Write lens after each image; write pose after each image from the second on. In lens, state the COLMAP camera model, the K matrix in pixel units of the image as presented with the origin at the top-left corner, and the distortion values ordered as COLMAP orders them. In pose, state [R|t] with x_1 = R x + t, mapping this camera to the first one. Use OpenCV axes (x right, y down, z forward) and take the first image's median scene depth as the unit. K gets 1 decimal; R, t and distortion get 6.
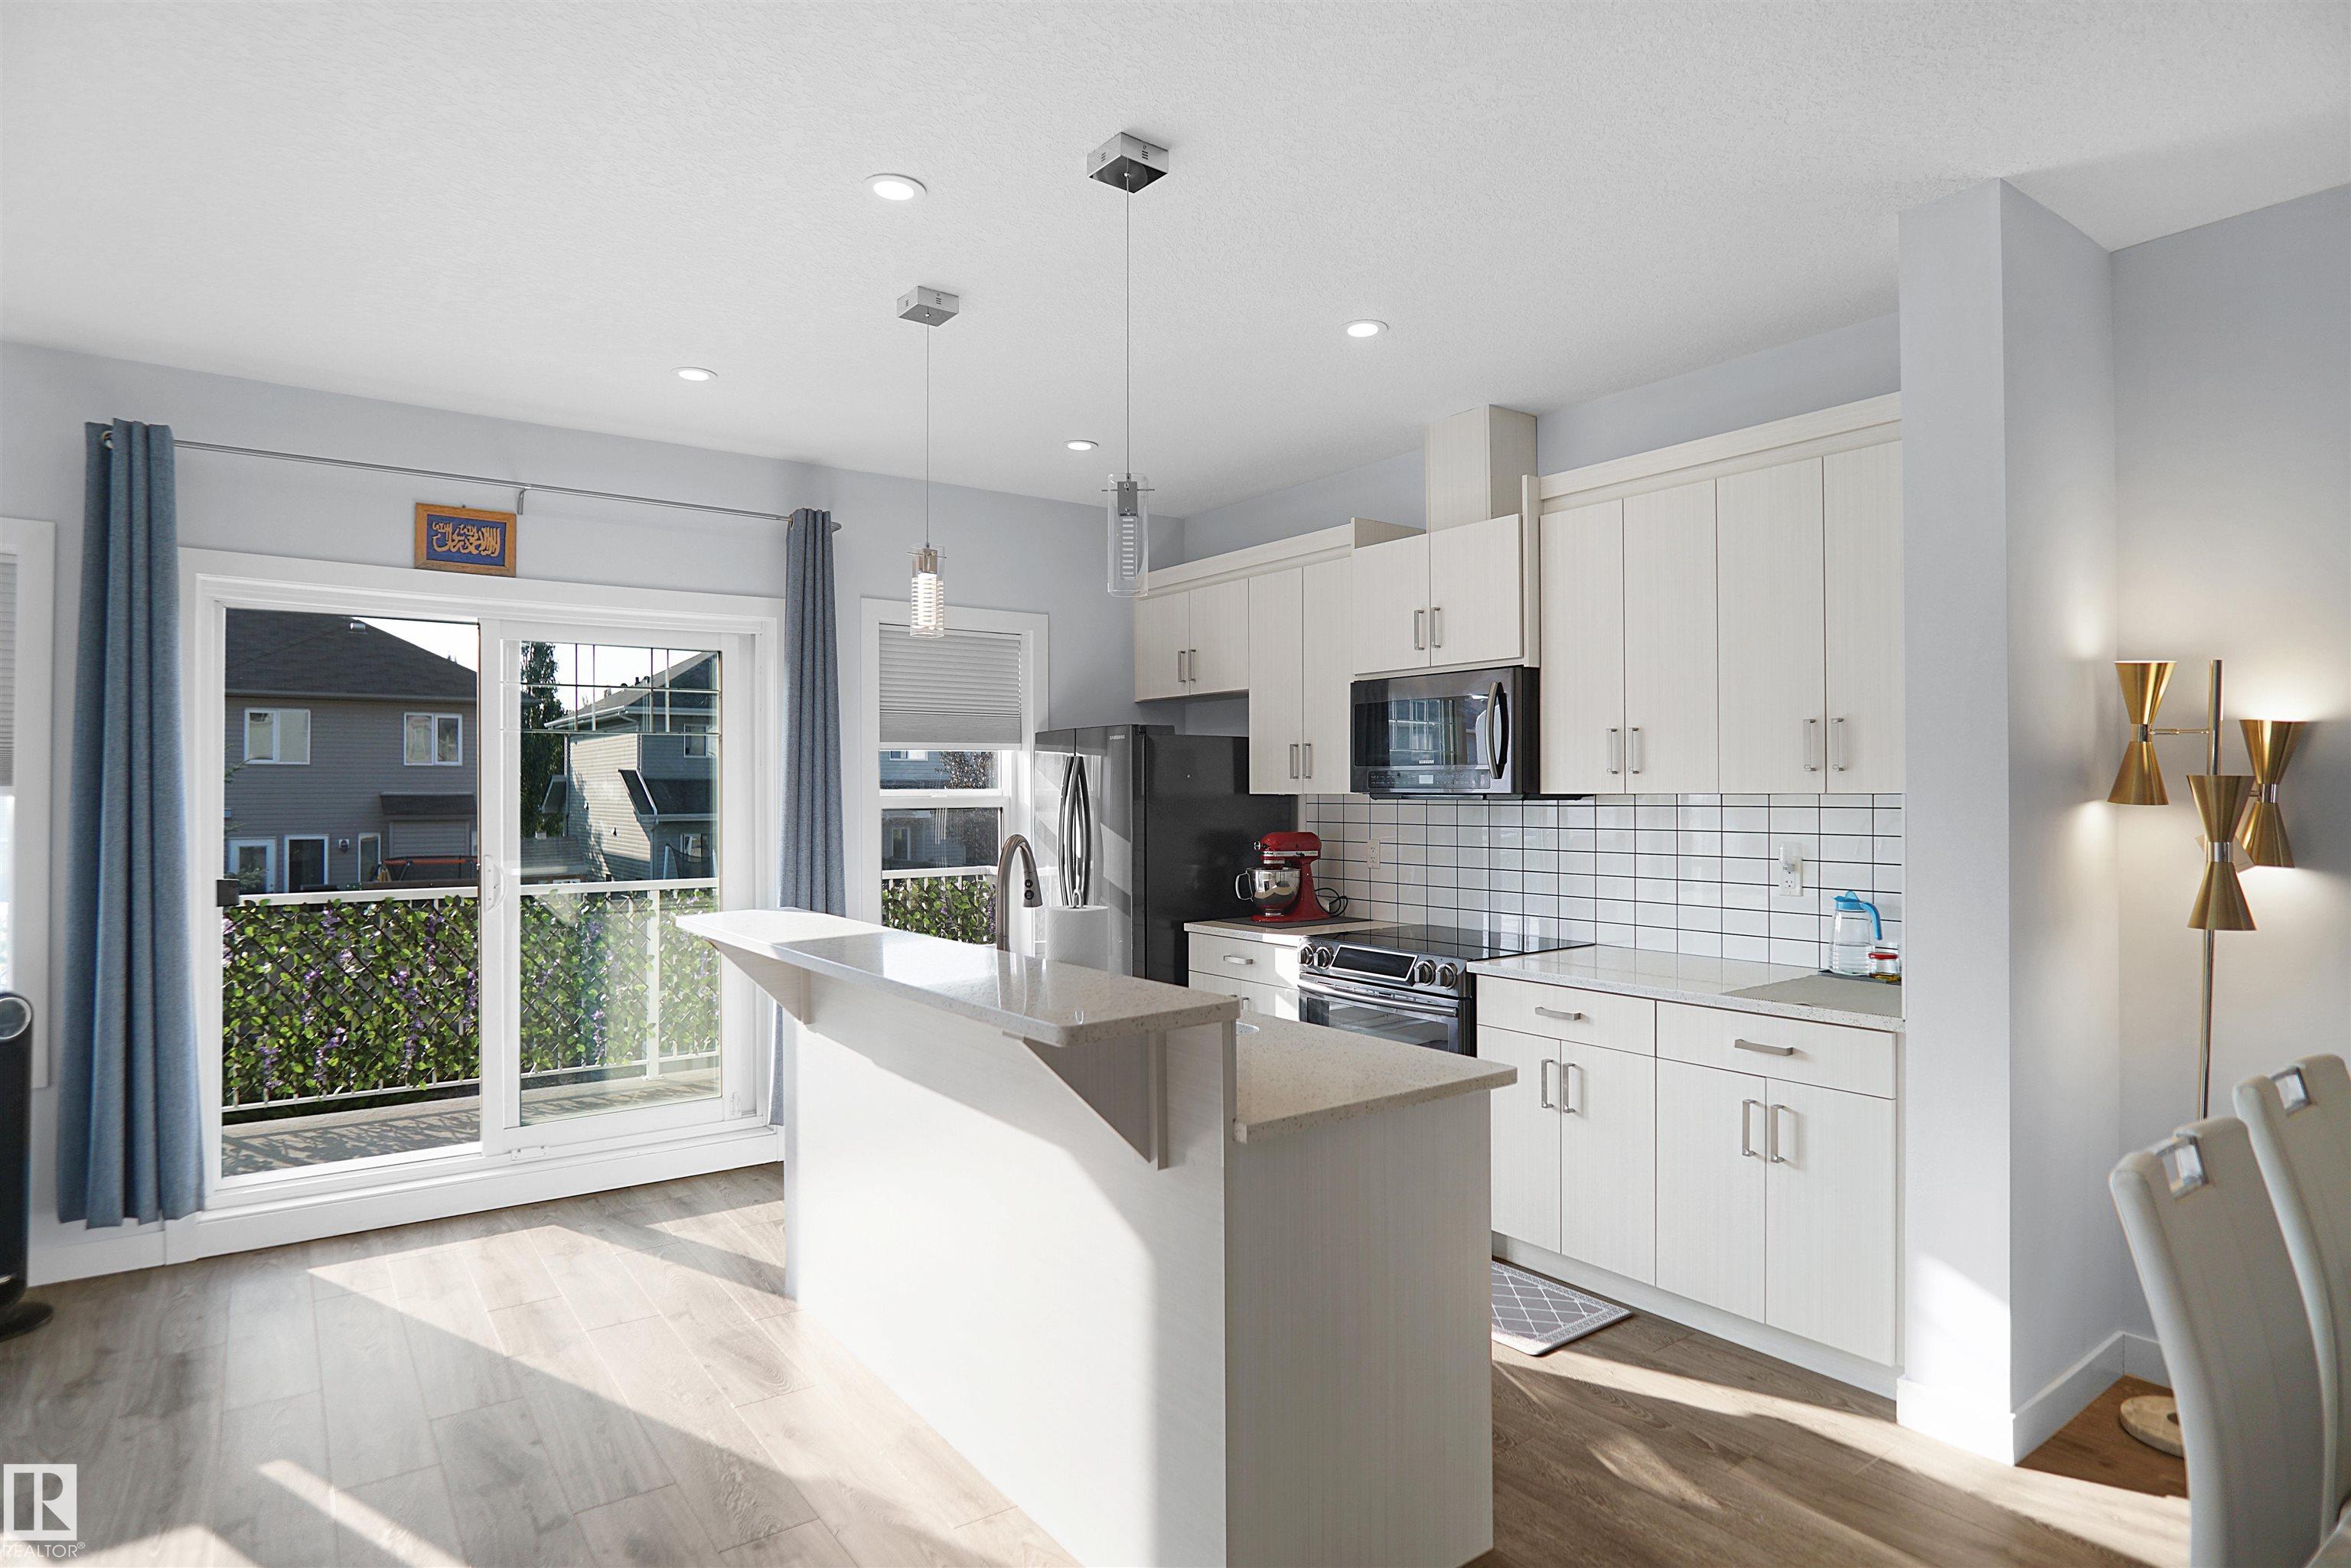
lens RADIAL K [[1277.8, 0, 1179.2], [0, 1277.8, 778.5], [0, 0, 1]] dist [-0.025397, 0.001761]
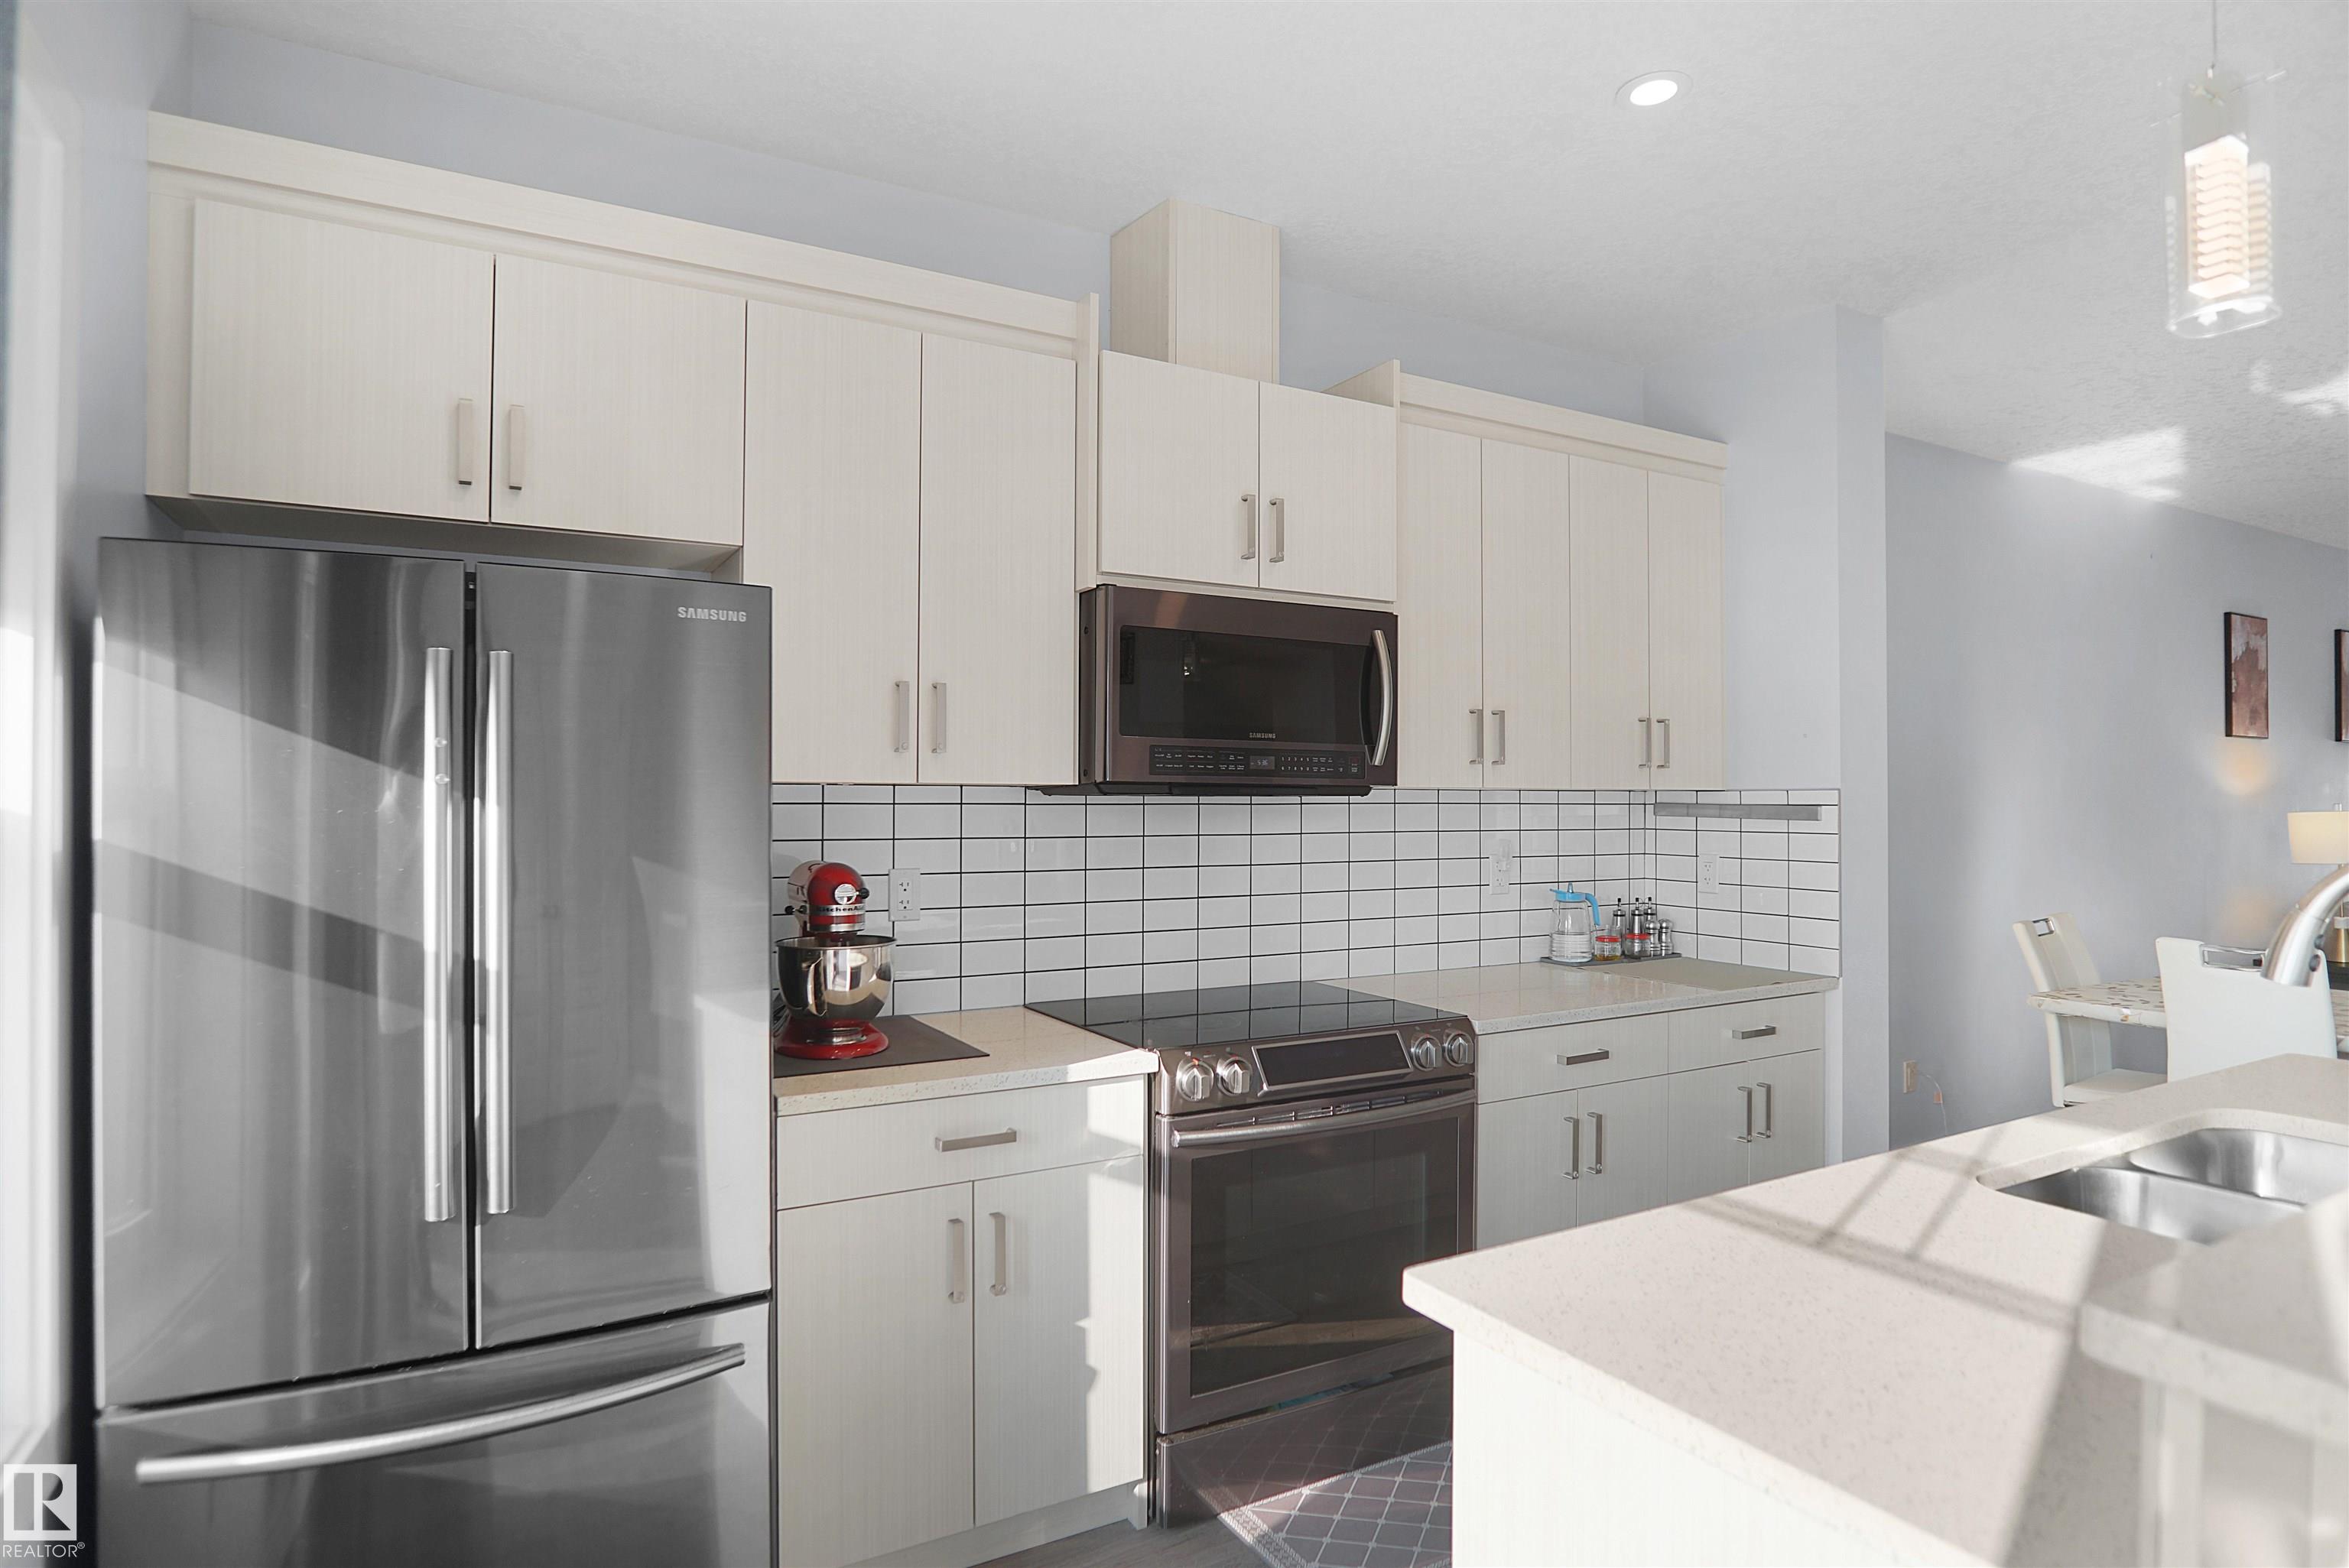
lens RADIAL K [[1276.6, 0, 1178.2], [0, 1276.6, 778.5], [0, 0, 1]] dist [-0.025397, 0.001761]
pose [[0.120619, 0.012339, 0.992622, -0.369413], [-0.018217, 0.999782, -0.010214, 0.012844], [-0.992532, -0.016851, 0.120818, 0.802045]]
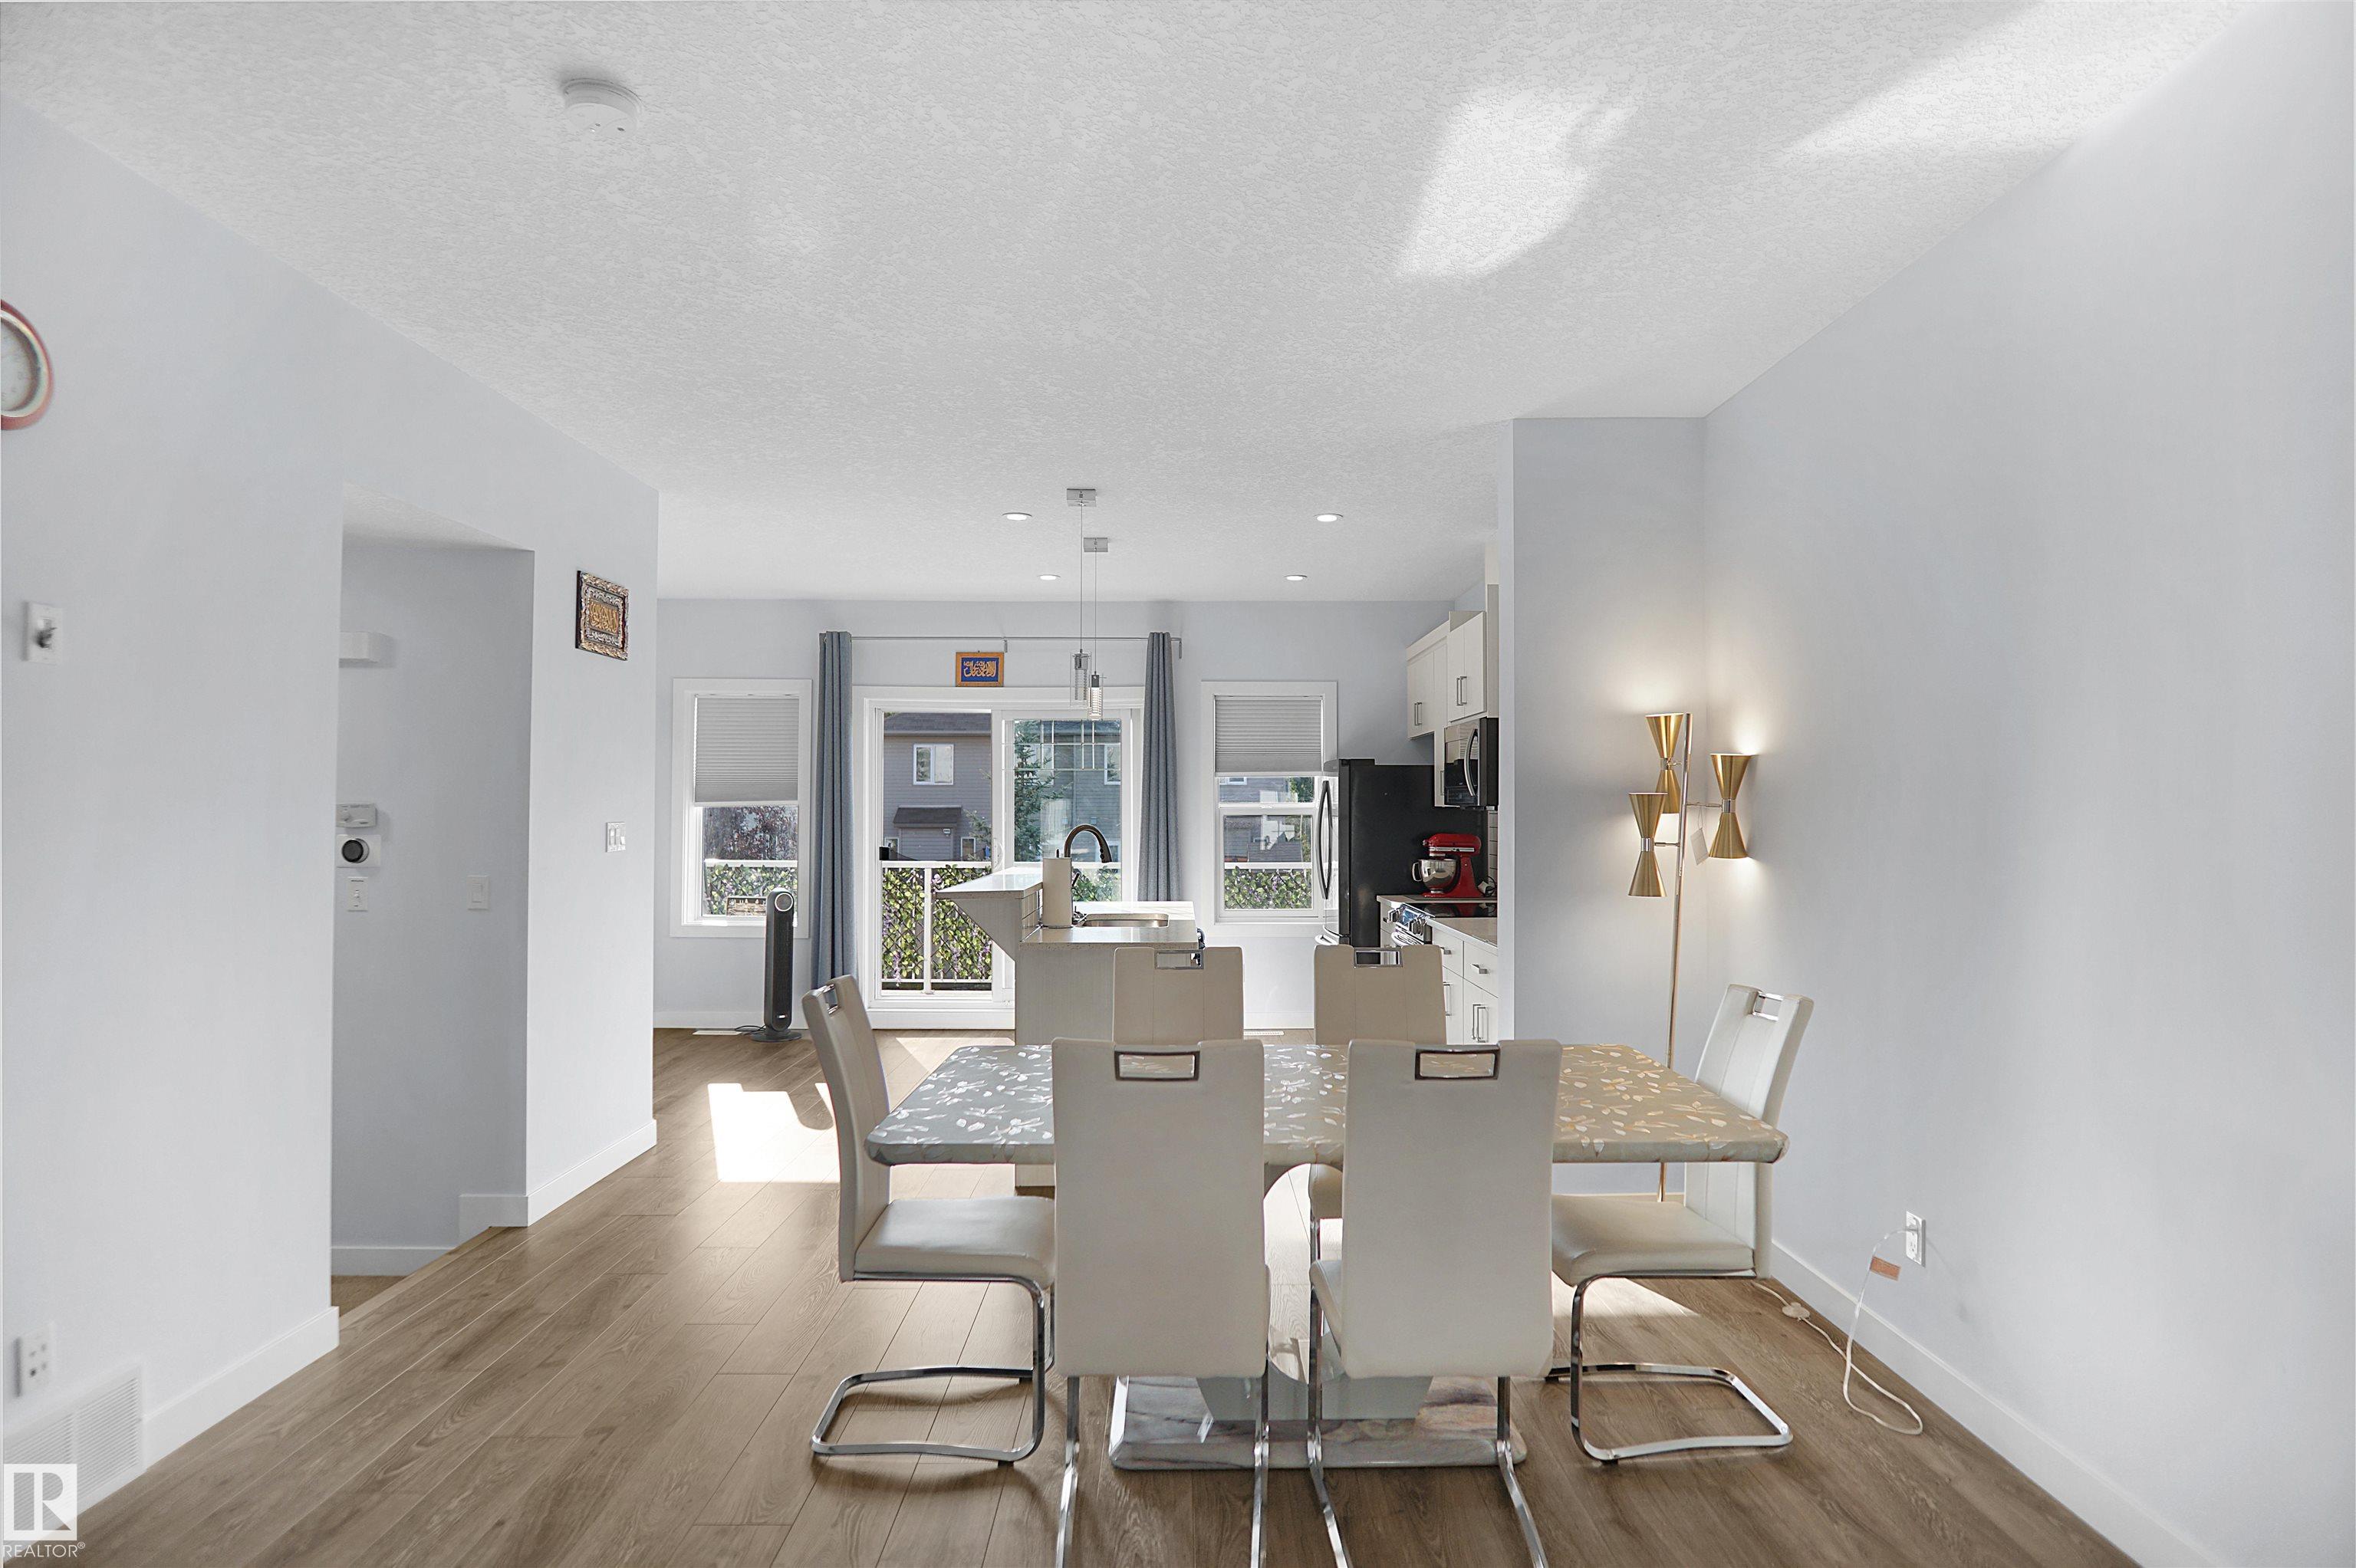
lens RADIAL K [[1280.4, 0, 1181.7], [0, 1280.4, 778.5], [0, 0, 1]] dist [-0.025397, 0.001761]
pose [[0.805555, -0.010185, -0.592433, 0.663096], [0.003803, 0.999921, -0.012019, -0.002370], [0.592508, 0.007429, 0.805530, -0.287638]]
